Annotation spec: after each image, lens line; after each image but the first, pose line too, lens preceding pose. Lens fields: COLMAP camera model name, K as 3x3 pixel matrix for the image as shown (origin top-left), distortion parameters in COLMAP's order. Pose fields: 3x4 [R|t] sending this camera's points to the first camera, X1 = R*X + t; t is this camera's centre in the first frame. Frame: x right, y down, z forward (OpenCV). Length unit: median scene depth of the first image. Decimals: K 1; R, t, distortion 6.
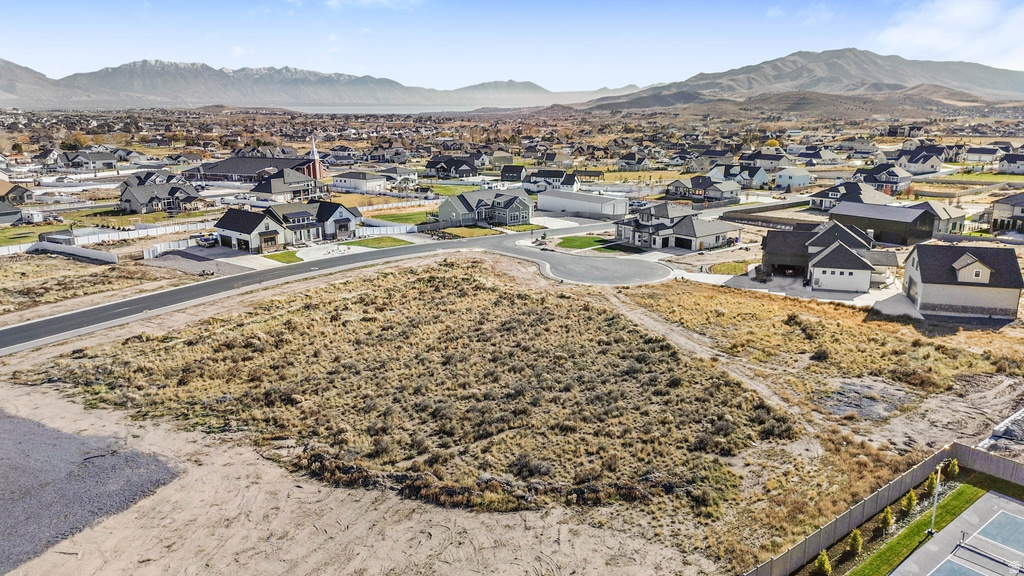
lens RADIAL K [[721.8, 0, 511.7], [0, 721.8, 287.6], [0, 0, 1]] dist [0.067817, -0.062996]
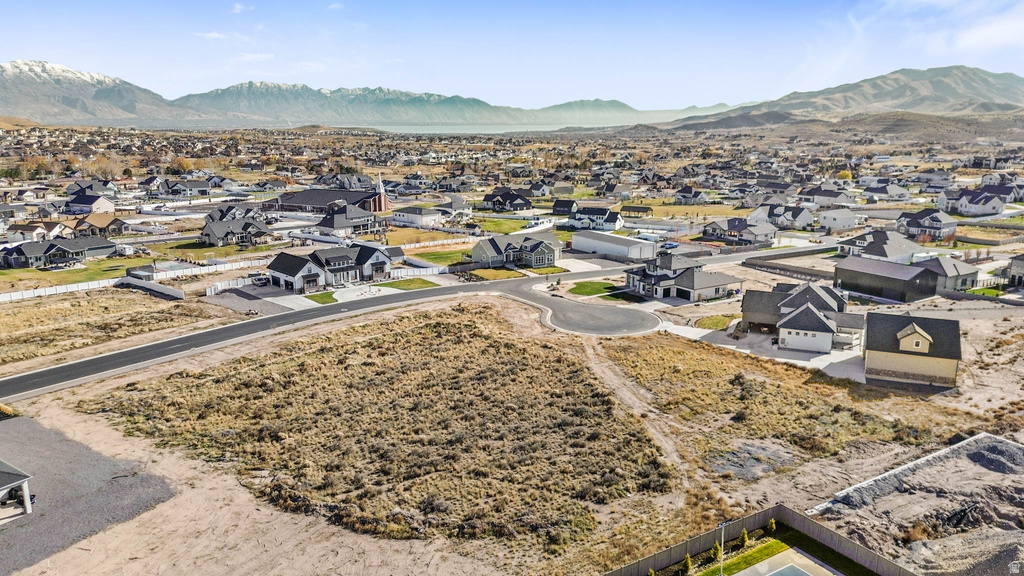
lens RADIAL K [[721.8, 0, 514.6], [0, 721.8, 288.0], [0, 0, 1]] dist [0.067817, -0.062996]
pose [[0.993604, 0.028526, -0.109257, 0.132546], [-0.030963, 0.999307, -0.020675, -0.050500], [0.108592, 0.023926, 0.993798, -0.120186]]
